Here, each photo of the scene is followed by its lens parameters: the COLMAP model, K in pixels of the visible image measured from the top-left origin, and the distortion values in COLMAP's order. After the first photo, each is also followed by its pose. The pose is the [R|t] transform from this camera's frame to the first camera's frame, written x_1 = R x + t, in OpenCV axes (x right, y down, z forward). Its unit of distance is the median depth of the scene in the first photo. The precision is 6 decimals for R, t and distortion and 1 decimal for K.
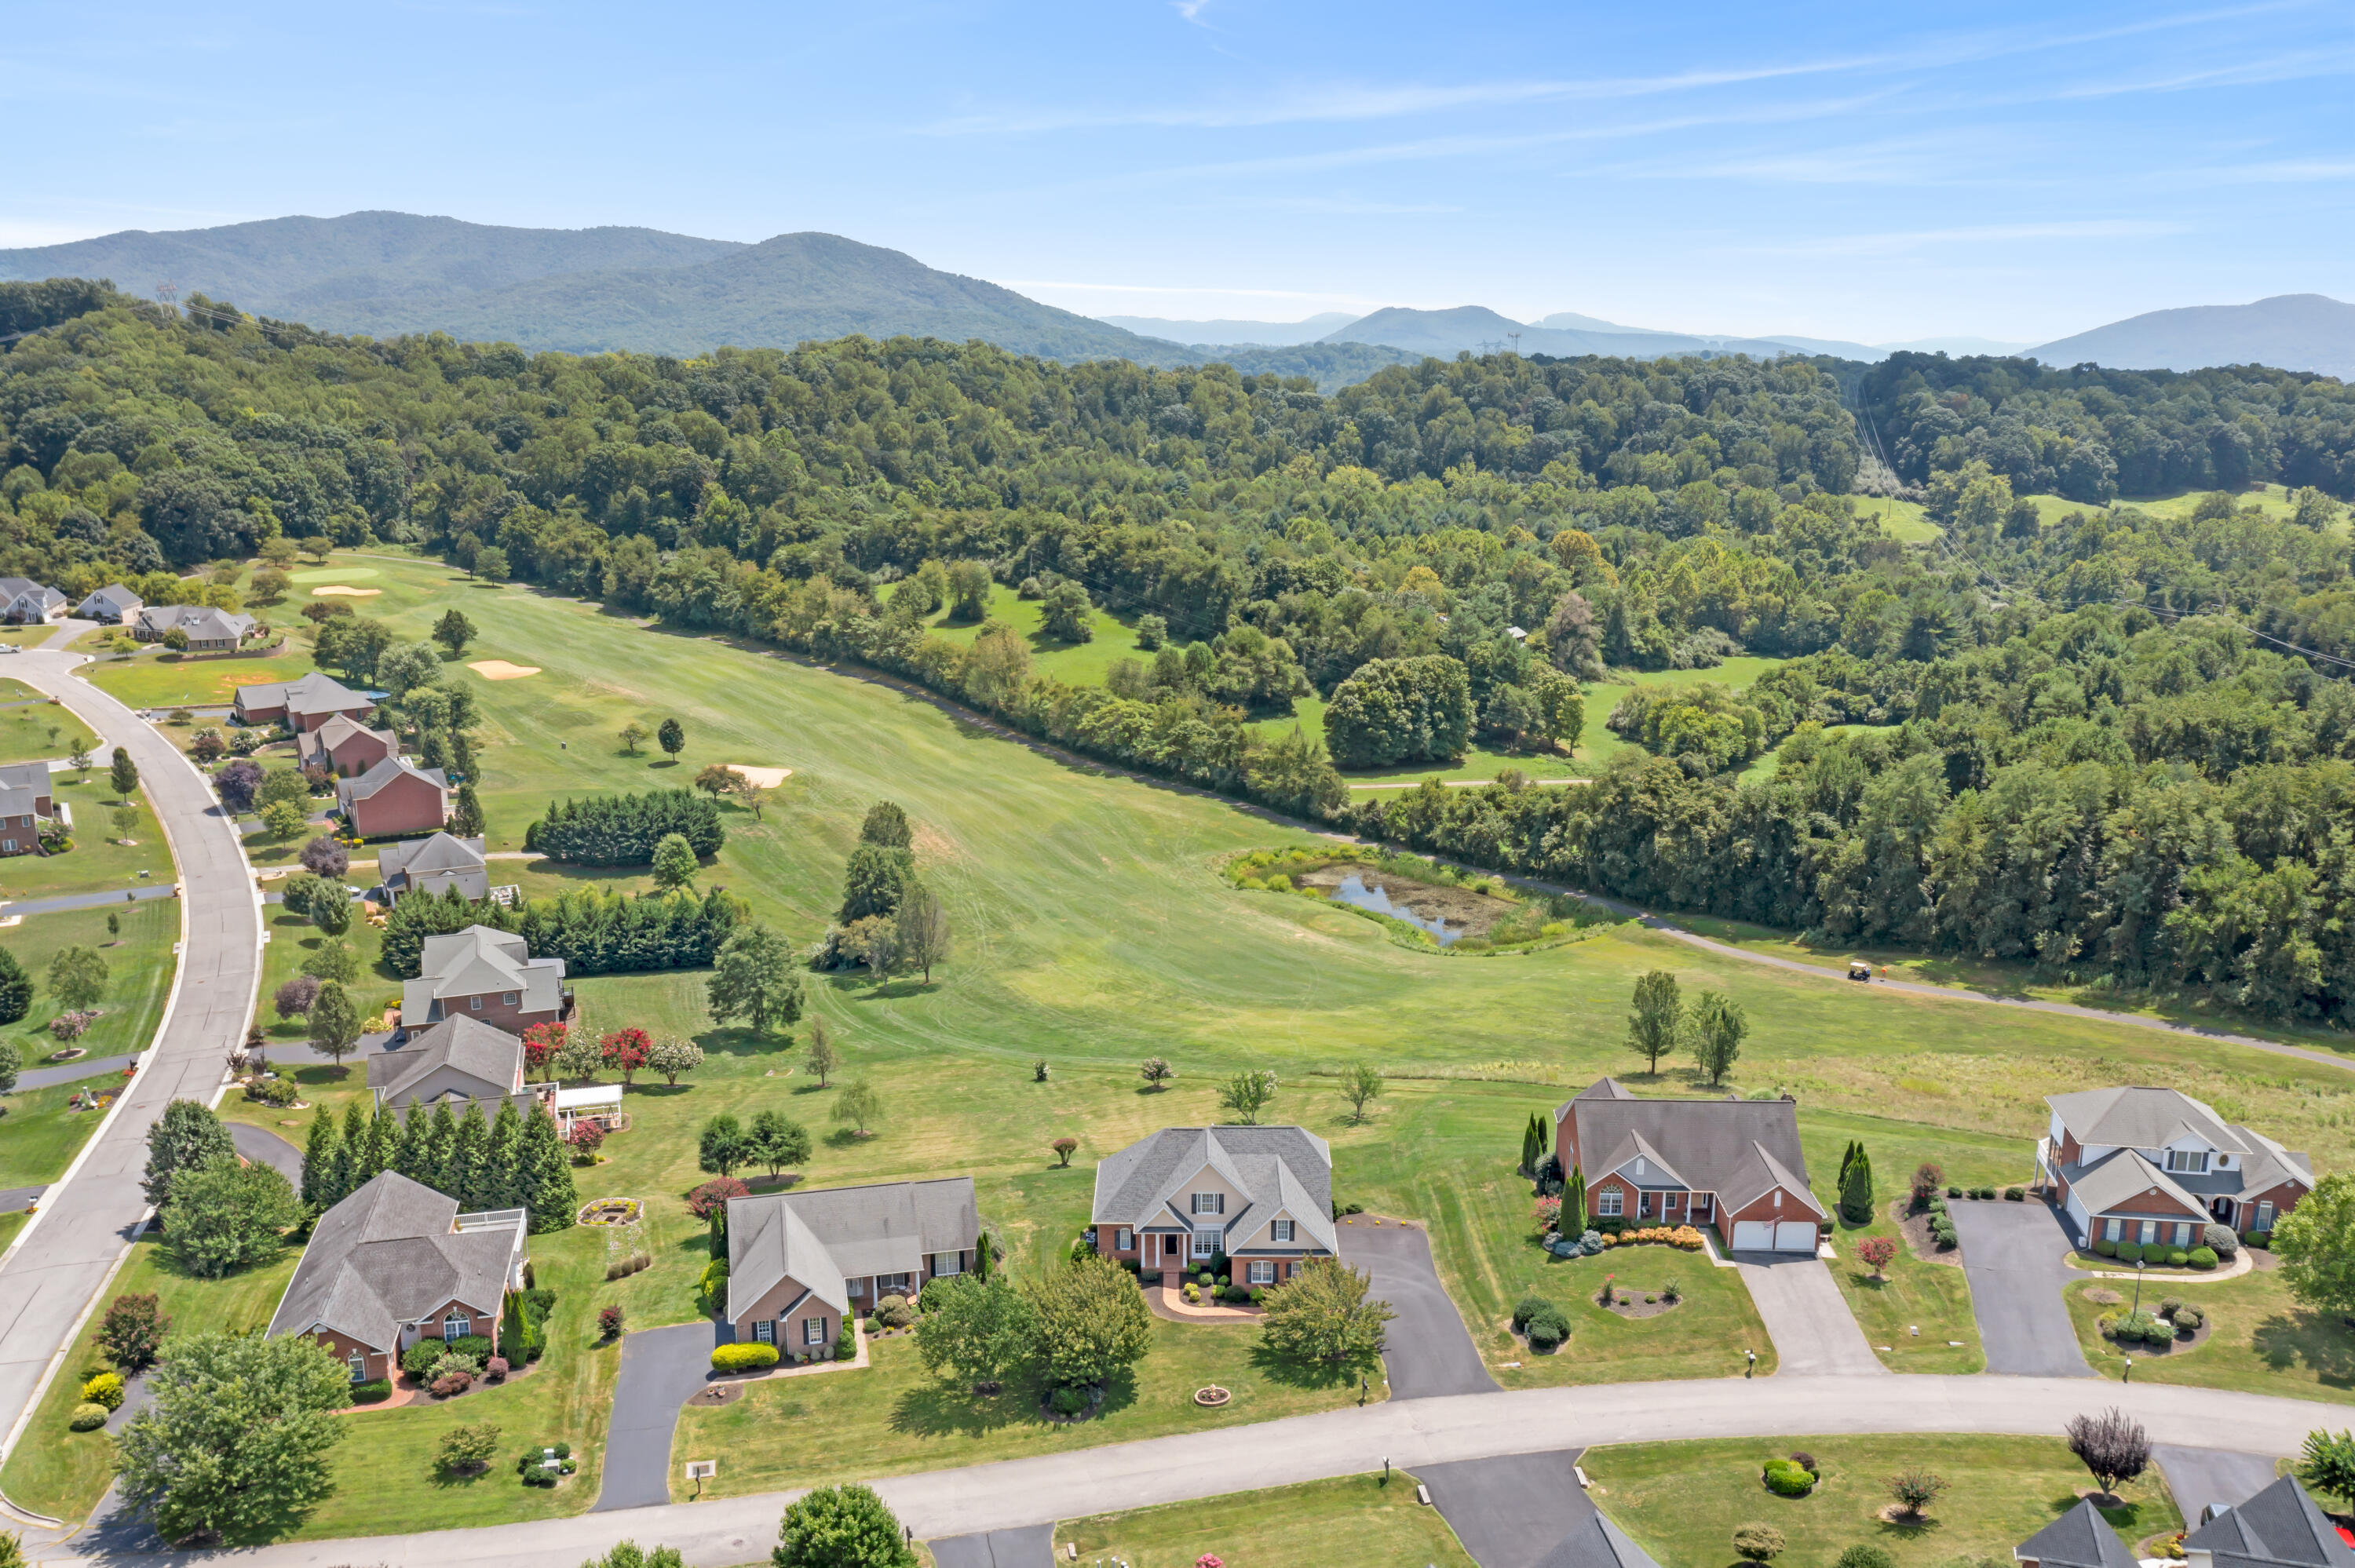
lens RADIAL K [[1874.7, 0, 1185.3], [0, 1874.7, 791.8], [0, 0, 1]] dist [-0.004589, -0.007284]
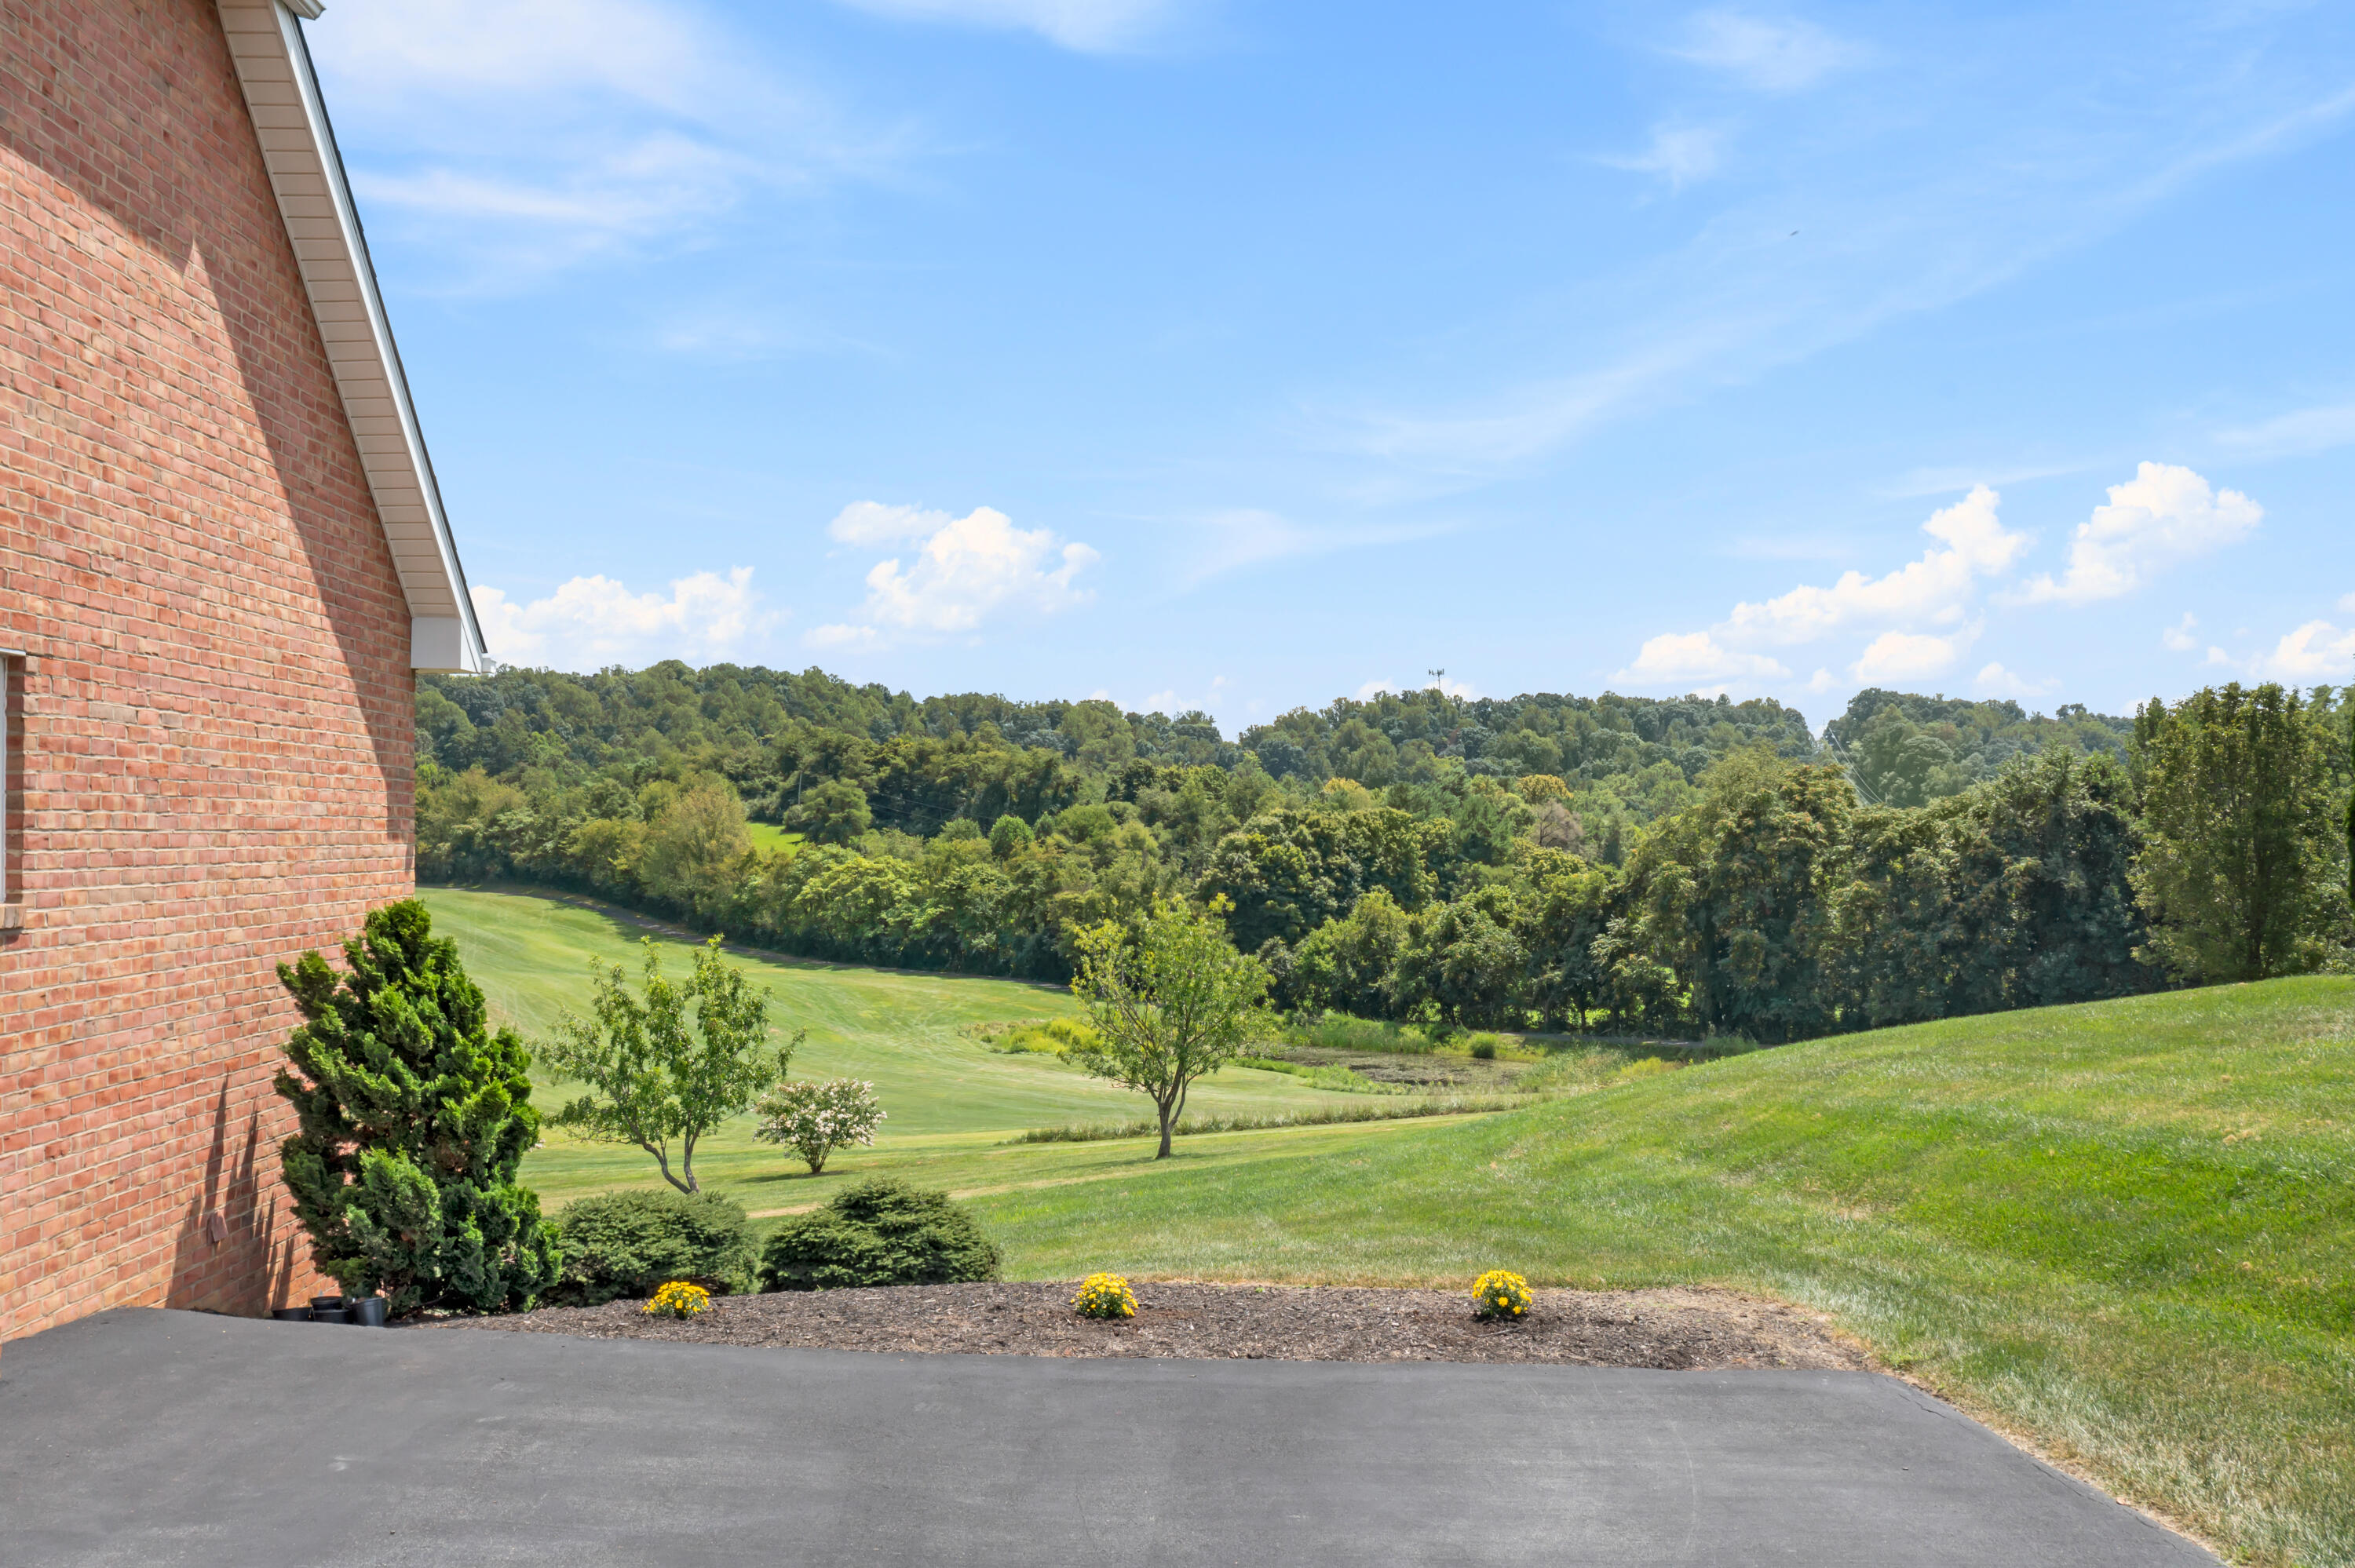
lens RADIAL K [[1908.6, 0, 1184.8], [0, 1908.6, 800.3], [0, 0, 1]] dist [-0.016244, 0.006584]
pose [[0.998948, -0.009051, 0.044963, 0.036482], [0.020157, 0.967225, -0.253121, 0.081878], [-0.041199, 0.253761, 0.966389, 0.330090]]
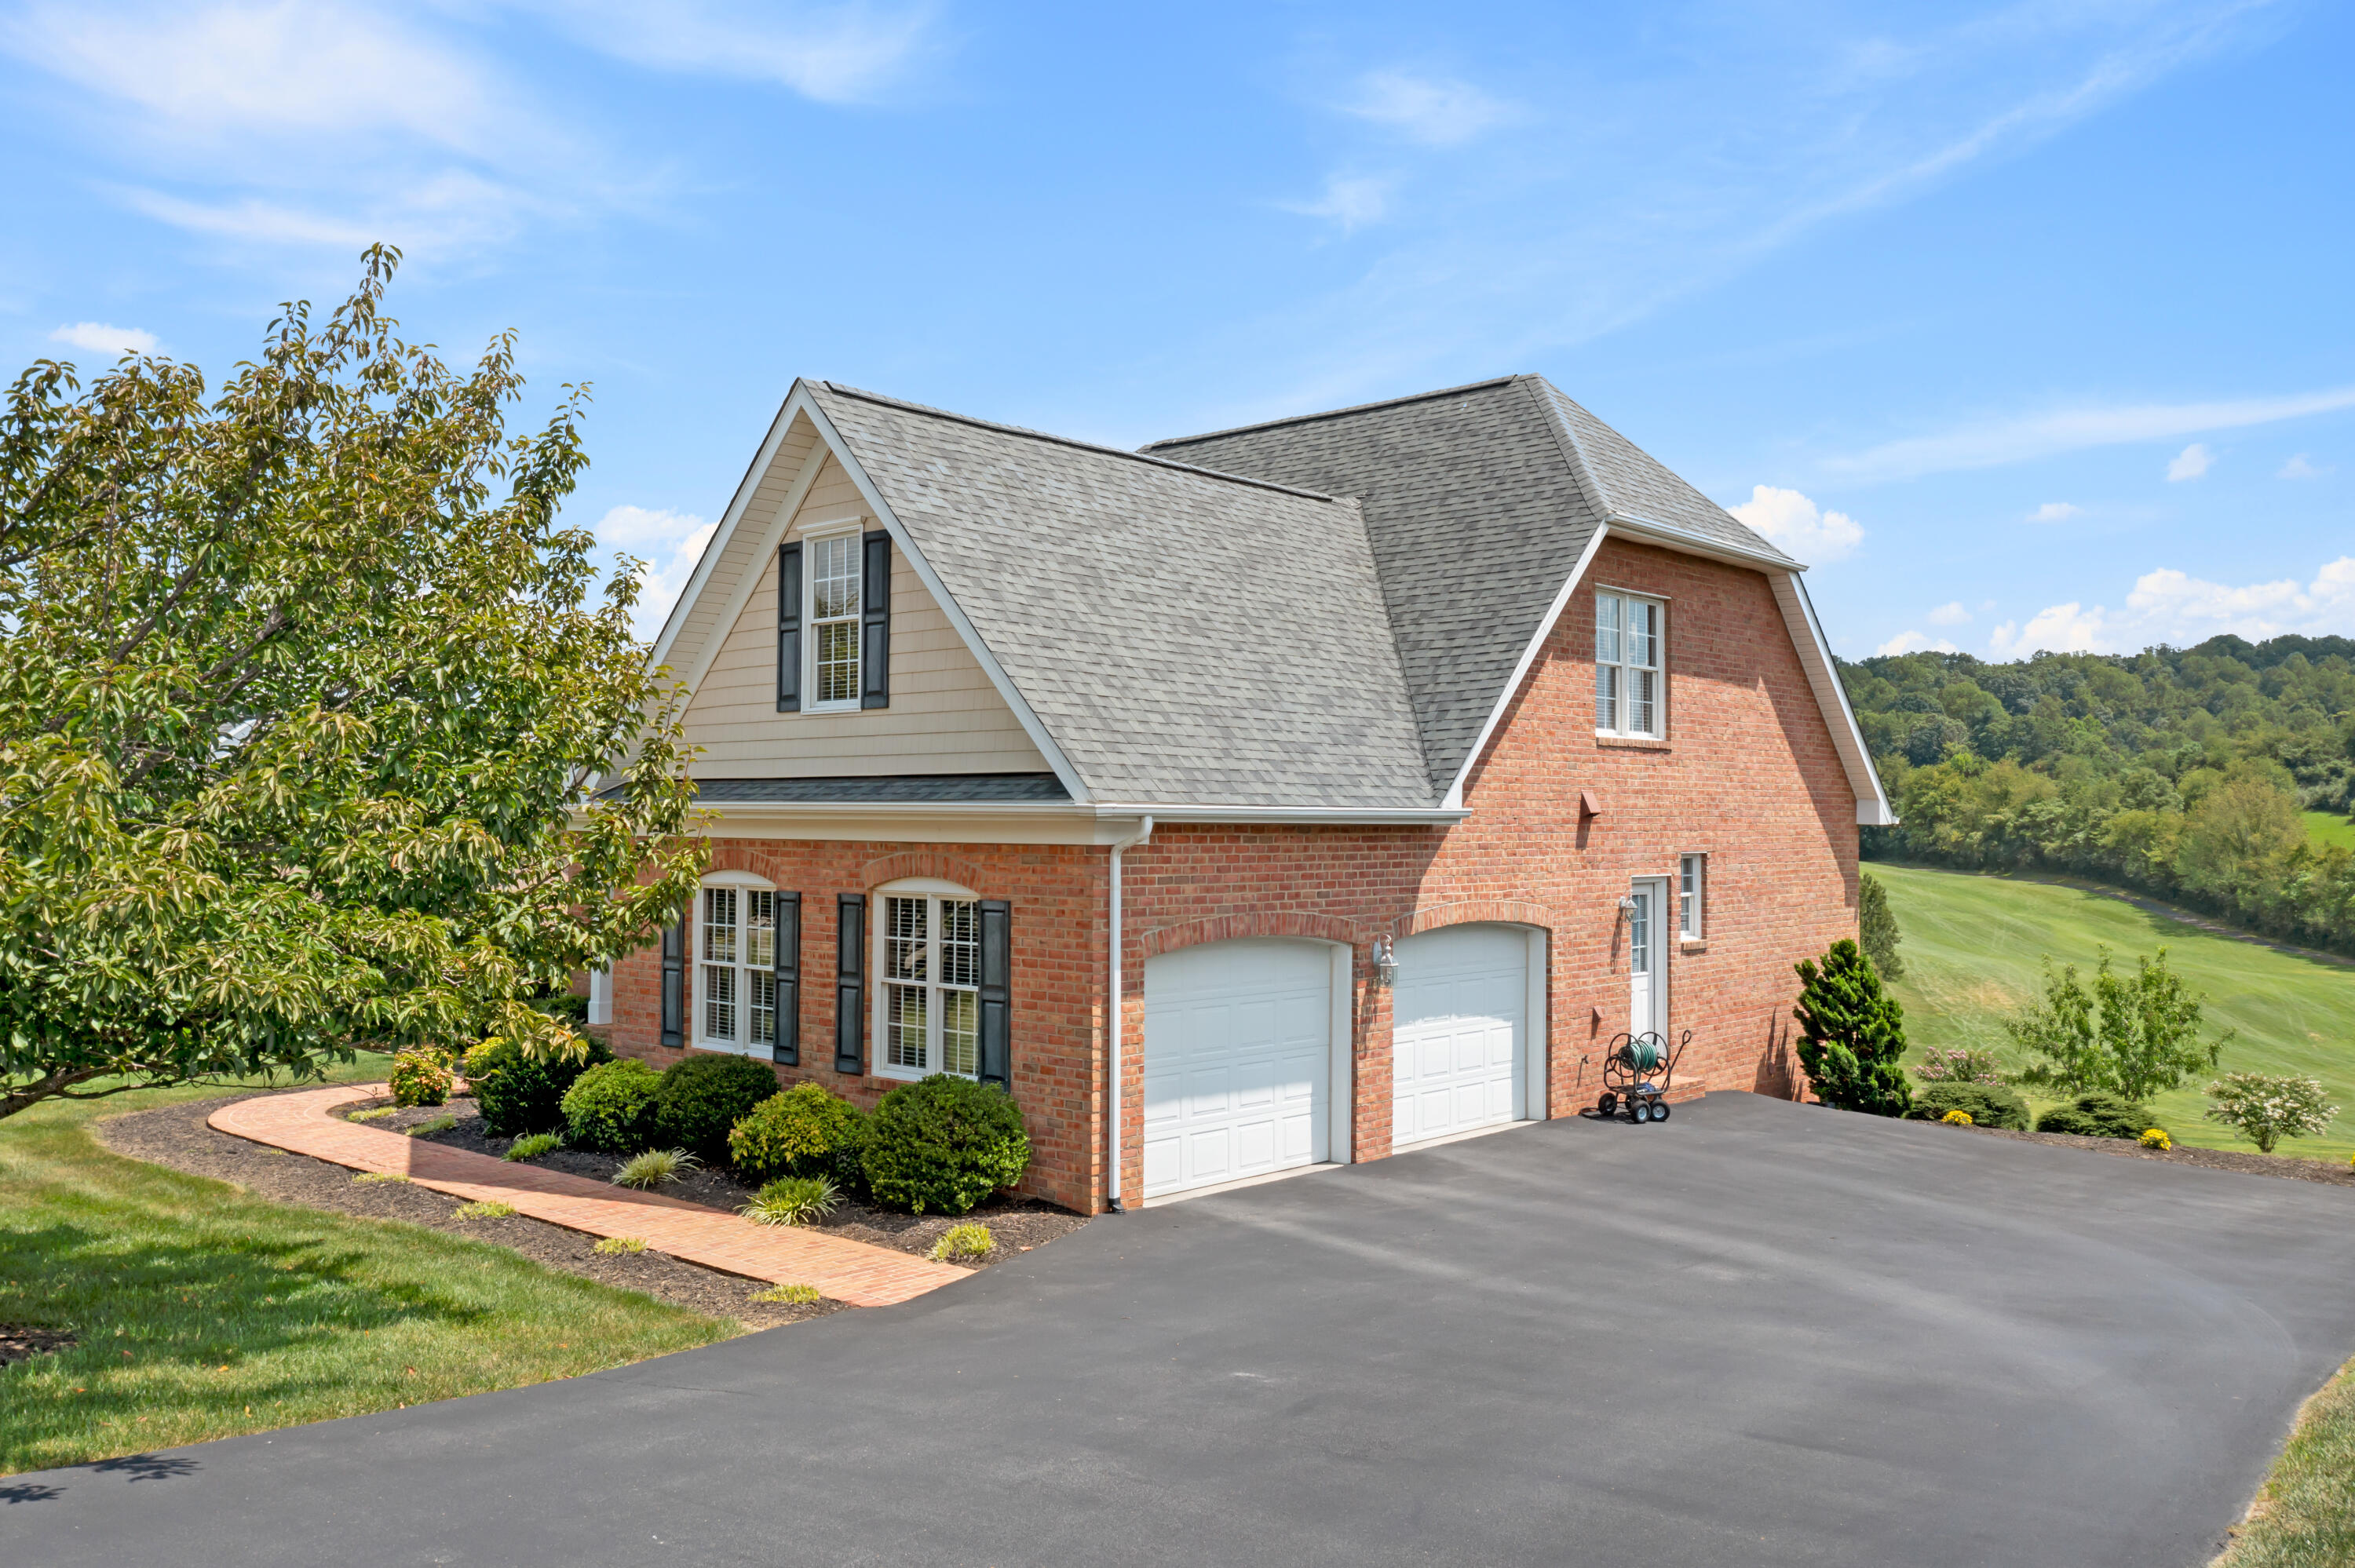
lens RADIAL K [[1874.7, 0, 1185.3], [0, 1874.7, 791.8], [0, 0, 1]] dist [-0.004589, -0.007284]
pose [[0.745278, -0.014574, -0.666595, 0.050519], [-0.154342, 0.968836, -0.193742, 0.086468], [0.648645, 0.247275, 0.719802, 0.299596]]
